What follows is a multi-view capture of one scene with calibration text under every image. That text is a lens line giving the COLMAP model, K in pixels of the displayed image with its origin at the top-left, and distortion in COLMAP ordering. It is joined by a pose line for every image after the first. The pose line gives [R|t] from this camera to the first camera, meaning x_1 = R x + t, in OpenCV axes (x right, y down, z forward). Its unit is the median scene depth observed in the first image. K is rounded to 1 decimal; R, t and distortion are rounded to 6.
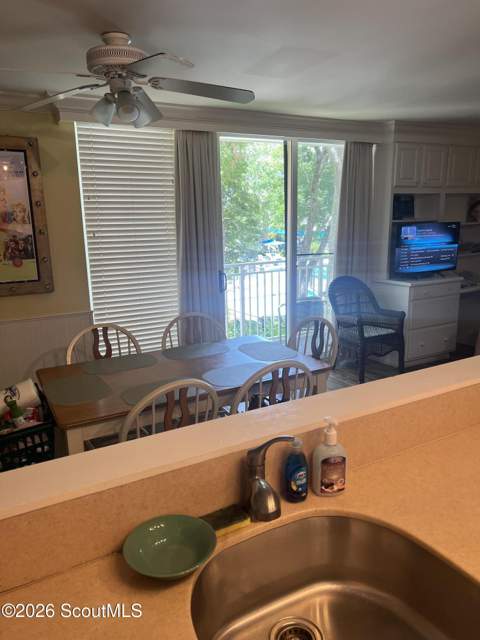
lens RADIAL K [[490.7, 0, 240.0], [0, 490.7, 320.0], [0, 0, 1]] dist [0.055304, -0.048568]
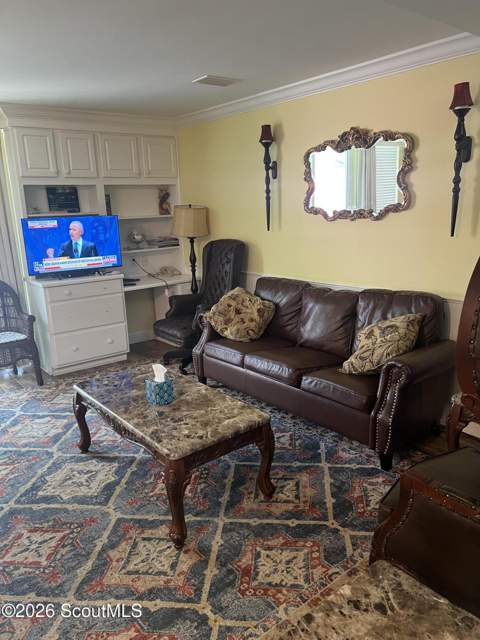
lens RADIAL K [[490.7, 0, 240.0], [0, 490.7, 320.0], [0, 0, 1]] dist [0.055304, -0.048568]
pose [[0.990364, -0.043466, 0.131491, 0.701721], [0.040964, 0.998926, 0.021670, -0.014659], [-0.132292, -0.016075, 0.991080, 0.055211]]
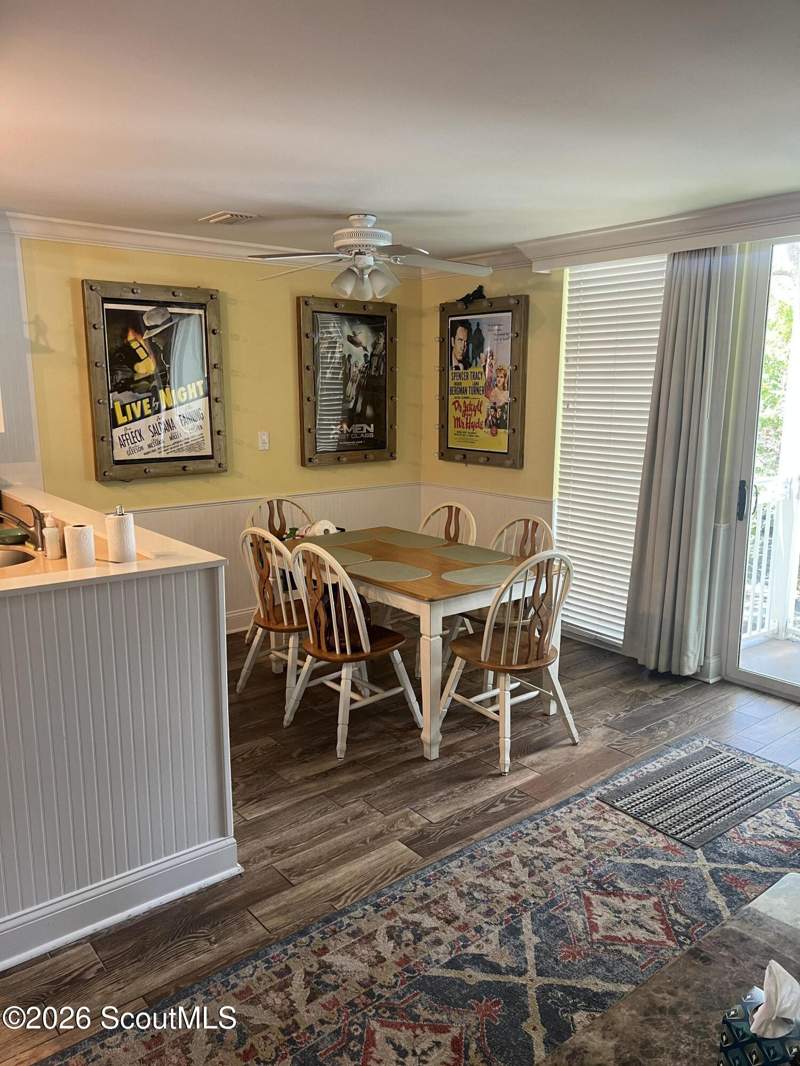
lens RADIAL K [[817.4, 0, 400.0], [0, 817.4, 533.0], [0, 0, 1]] dist [0.055304, -0.048568]
pose [[0.150066, 0.199783, -0.968280, 0.950331], [-0.212715, 0.962959, 0.165718, -0.134991], [0.965522, 0.181099, 0.187004, 0.521298]]
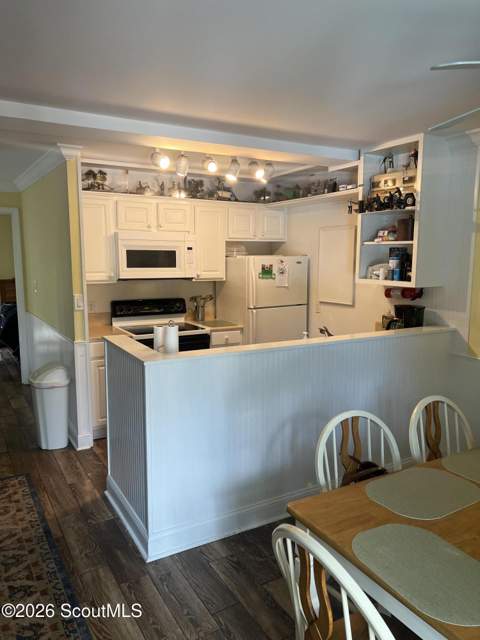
lens RADIAL K [[490.7, 0, 240.0], [0, 490.7, 320.0], [0, 0, 1]] dist [0.055304, -0.048568]
pose [[-0.999887, 0.012863, 0.007732, 0.163265], [0.014745, 0.937963, 0.346421, -0.243661], [-0.002796, 0.346496, -0.938047, 1.090789]]
